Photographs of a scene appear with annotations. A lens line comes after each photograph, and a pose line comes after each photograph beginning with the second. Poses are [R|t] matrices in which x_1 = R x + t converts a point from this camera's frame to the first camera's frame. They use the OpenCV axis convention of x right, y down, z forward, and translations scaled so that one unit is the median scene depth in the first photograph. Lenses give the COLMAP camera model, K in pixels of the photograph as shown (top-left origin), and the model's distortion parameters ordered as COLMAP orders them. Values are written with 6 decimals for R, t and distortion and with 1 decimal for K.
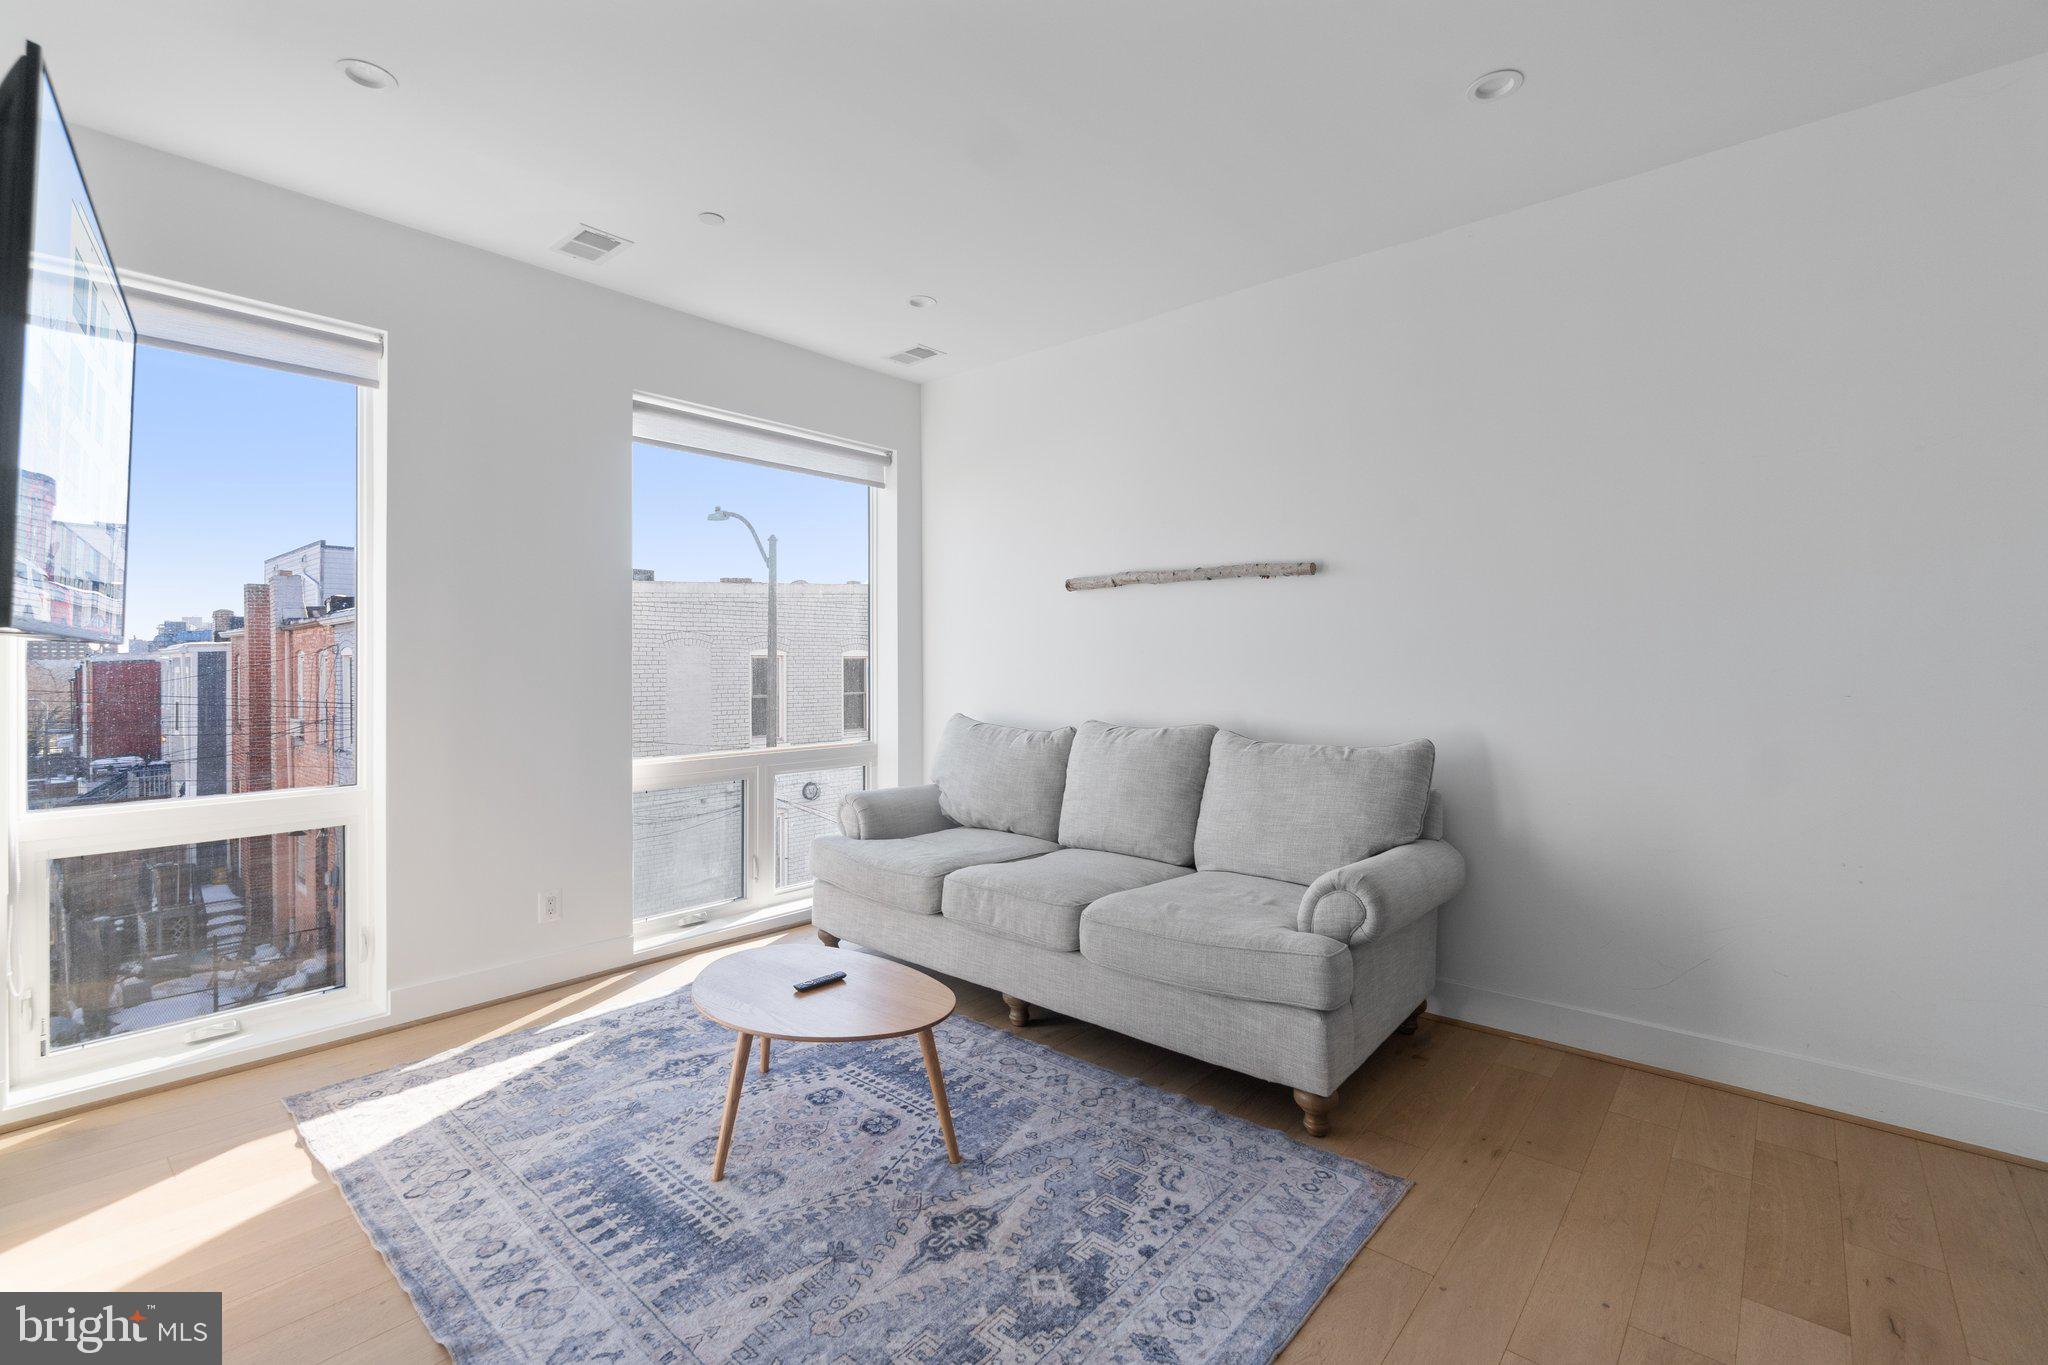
lens RADIAL K [[917.0, 0, 1000.7], [0, 917.0, 677.7], [0, 0, 1]] dist [-0.001464, -0.000135]
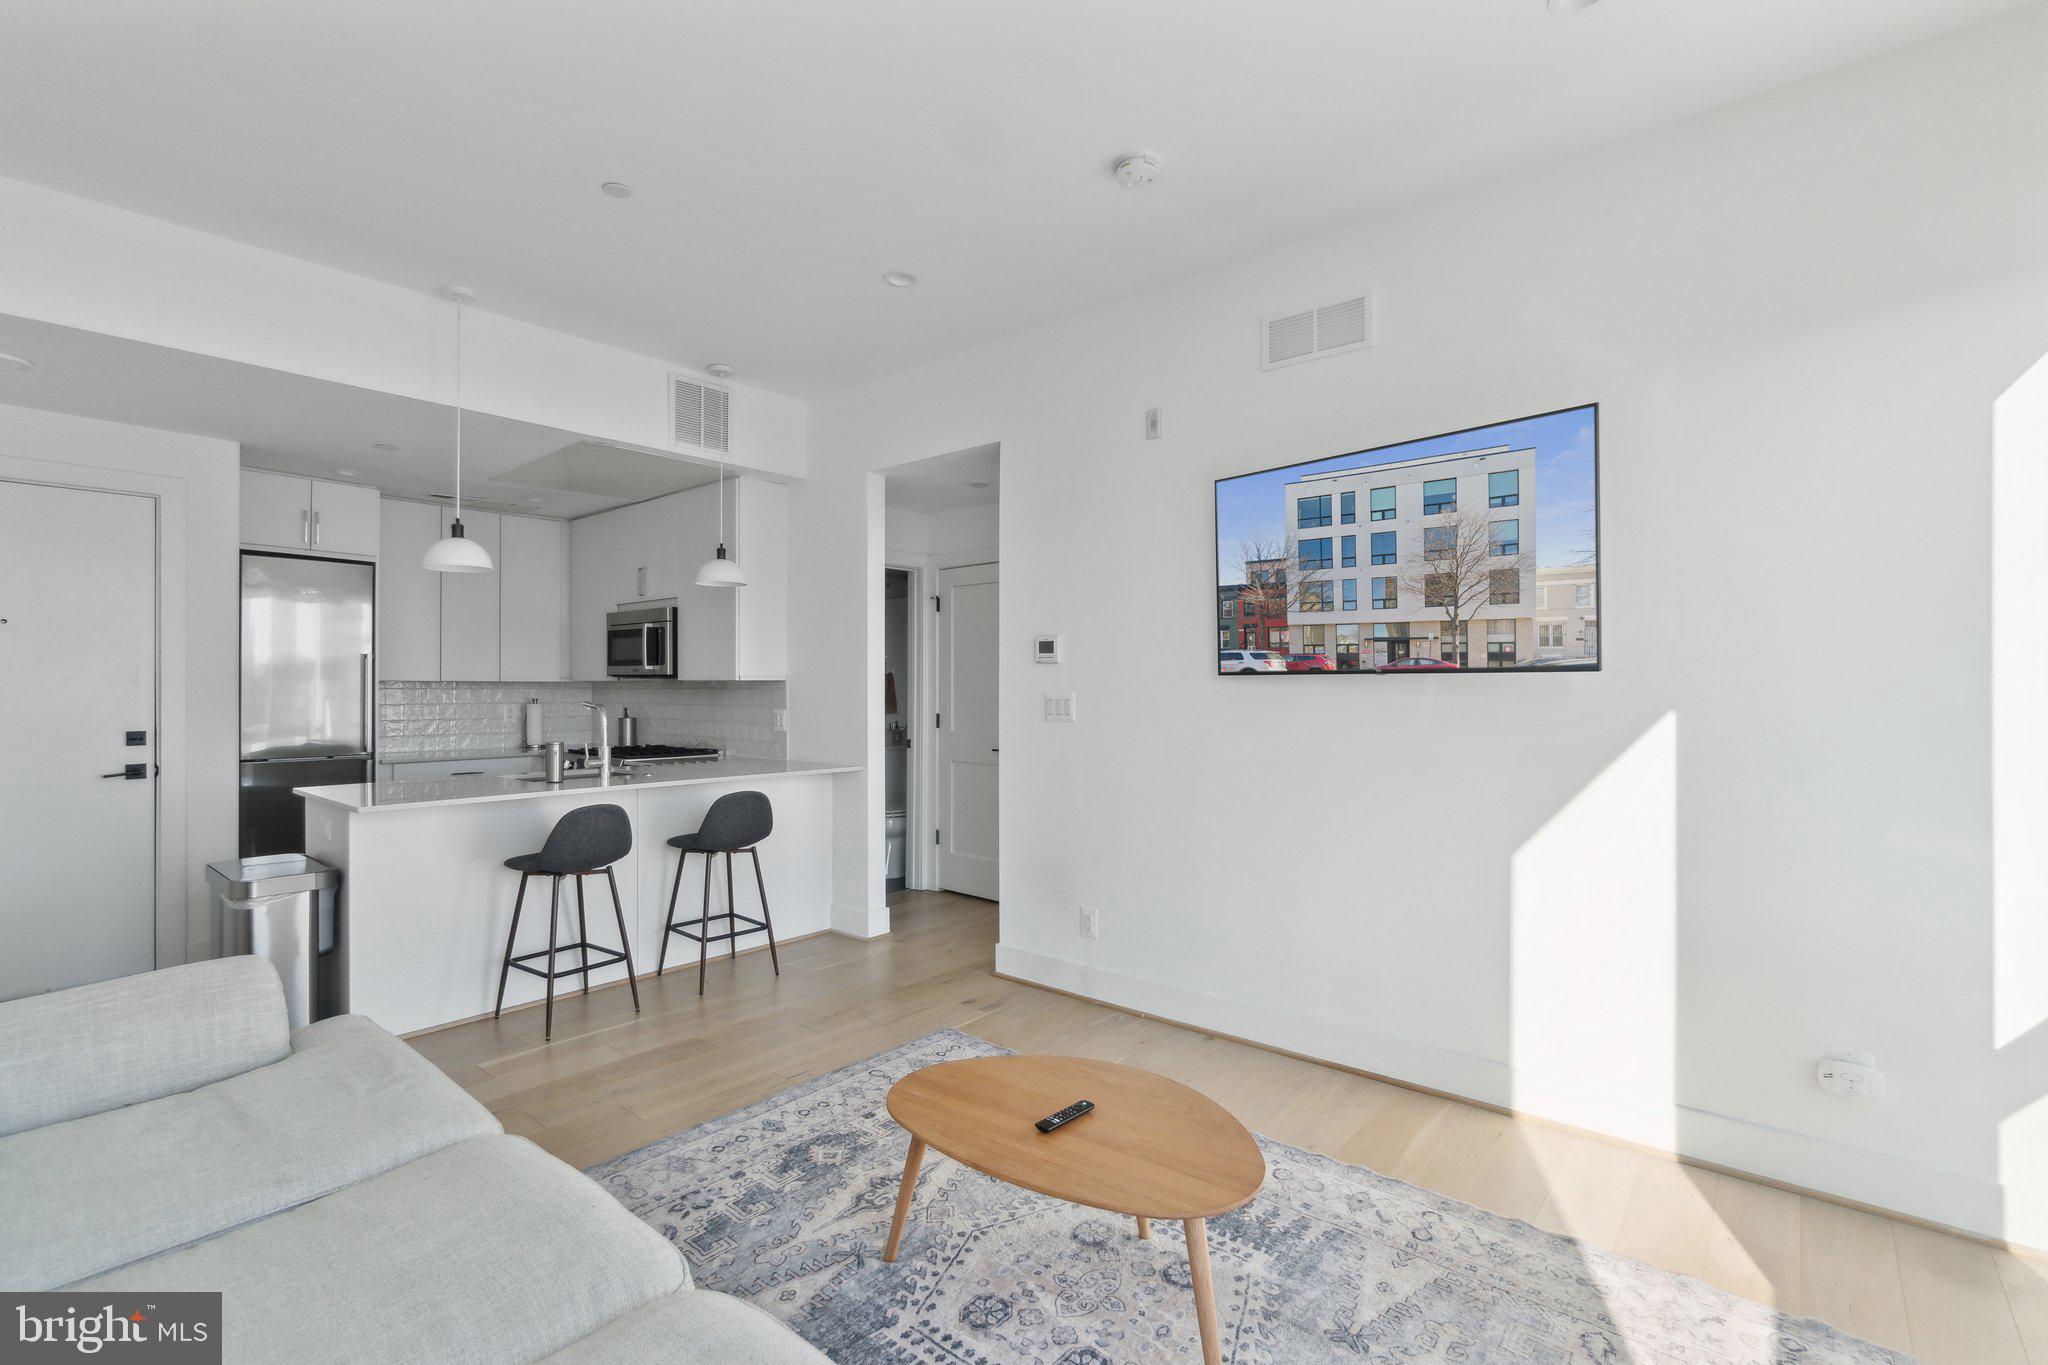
lens RADIAL K [[917.0, 0, 1000.7], [0, 917.0, 677.7], [0, 0, 1]] dist [-0.001464, -0.000135]
pose [[-0.999885, 0.001665, -0.015057, -0.148968], [0.001582, 0.999984, 0.005517, -0.032499], [0.015066, 0.005493, -0.999871, 1.941817]]
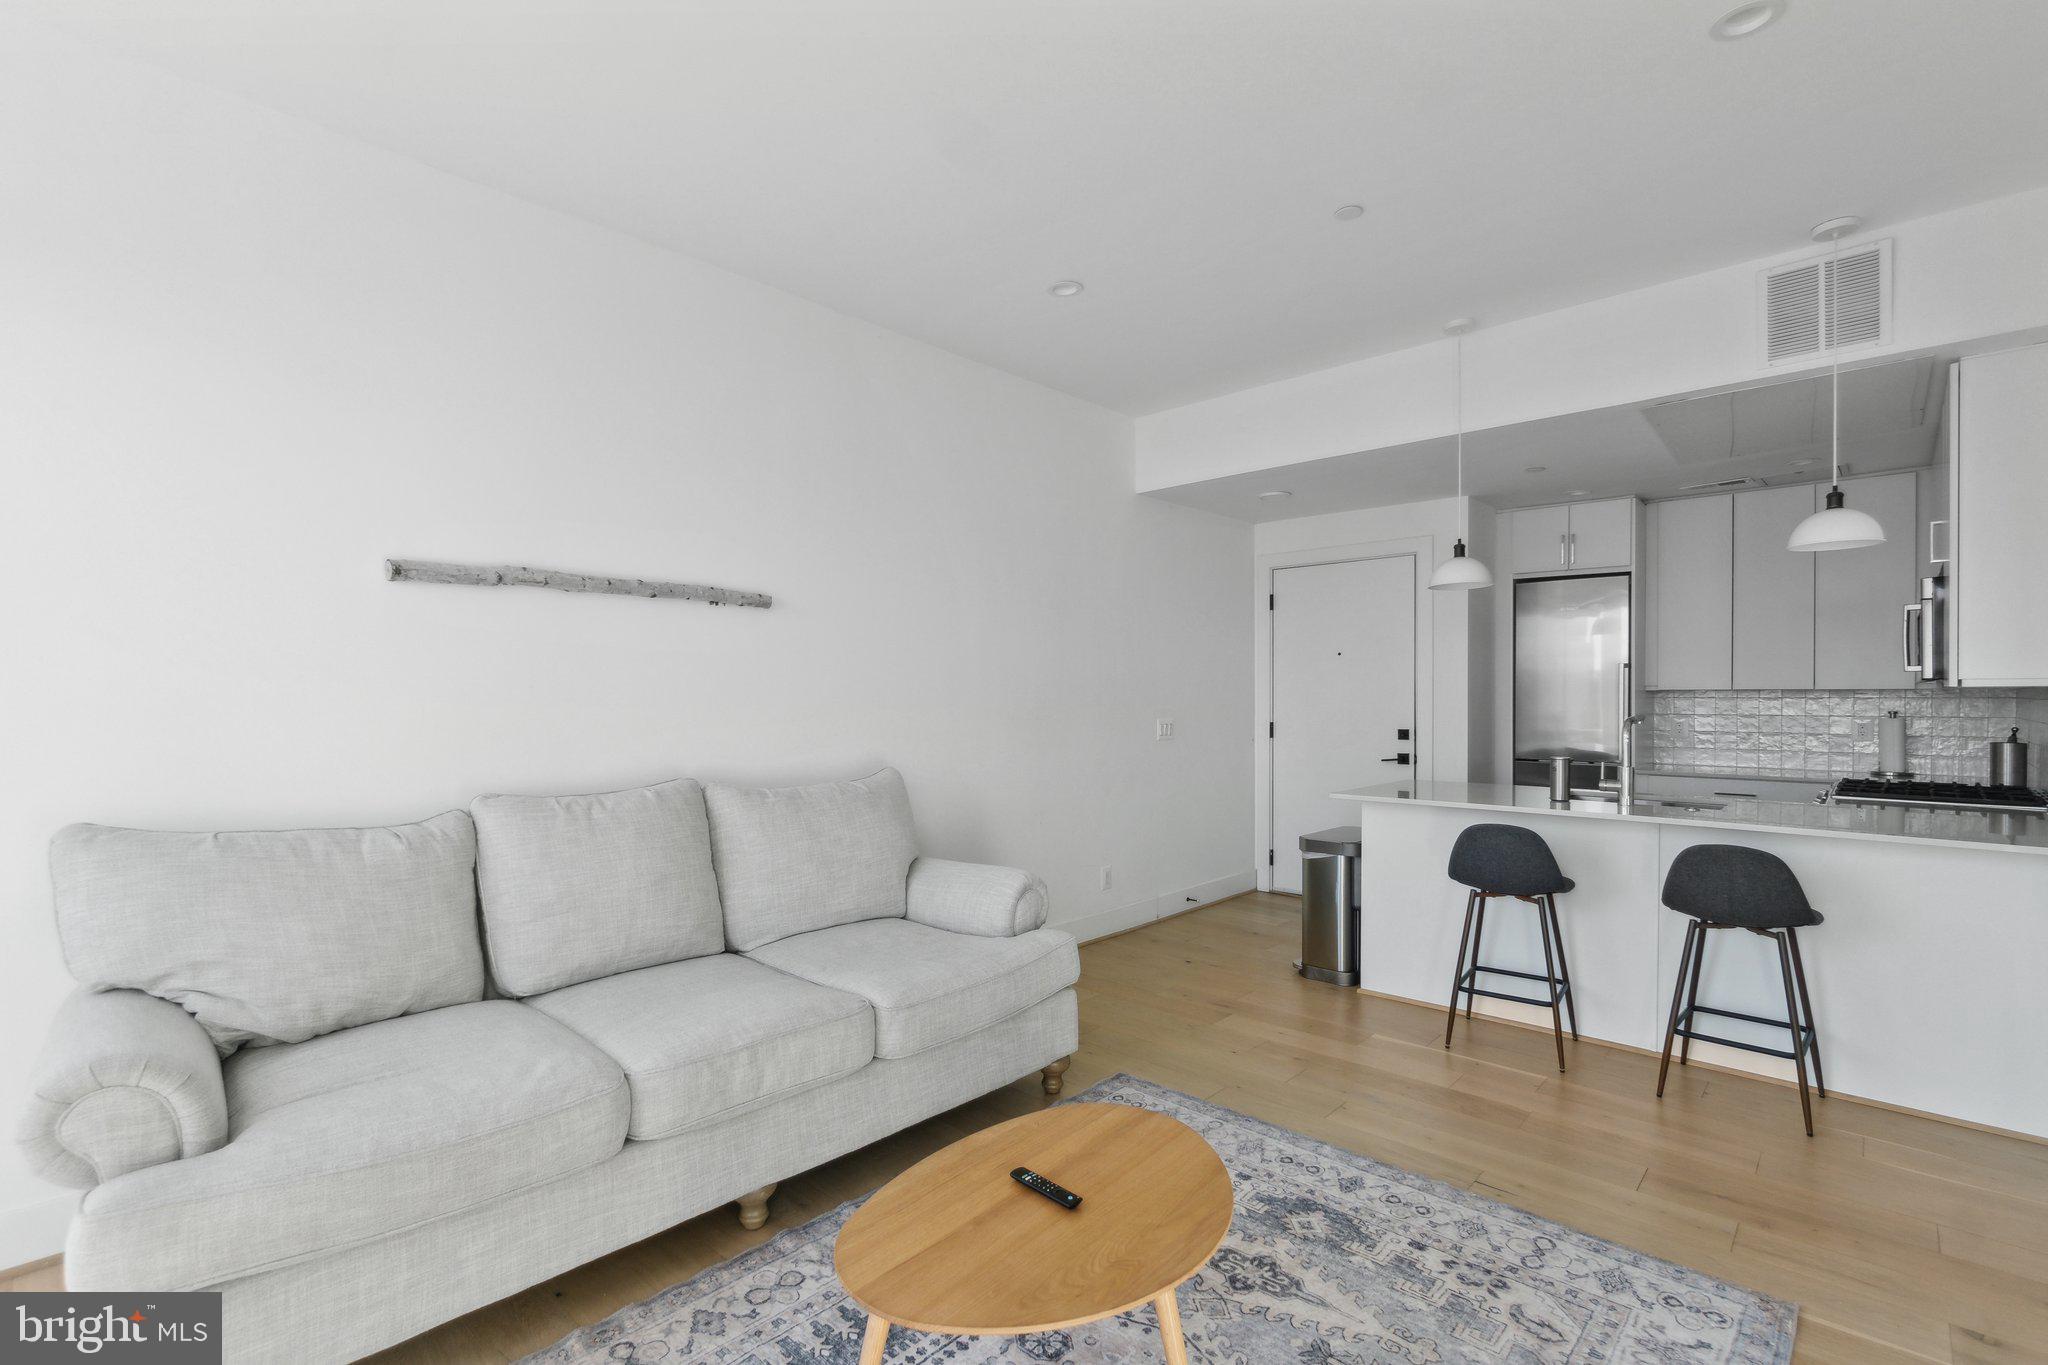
lens RADIAL K [[932.3, 0, 1025.0], [0, 932.3, 703.9], [0, 0, 1]] dist [0.000299, 0.000492]
pose [[0.014079, -0.008597, 0.999864, -0.966839], [0.017049, 0.999820, 0.008357, -0.026129], [-0.999756, 0.016929, 0.014223, 1.112934]]
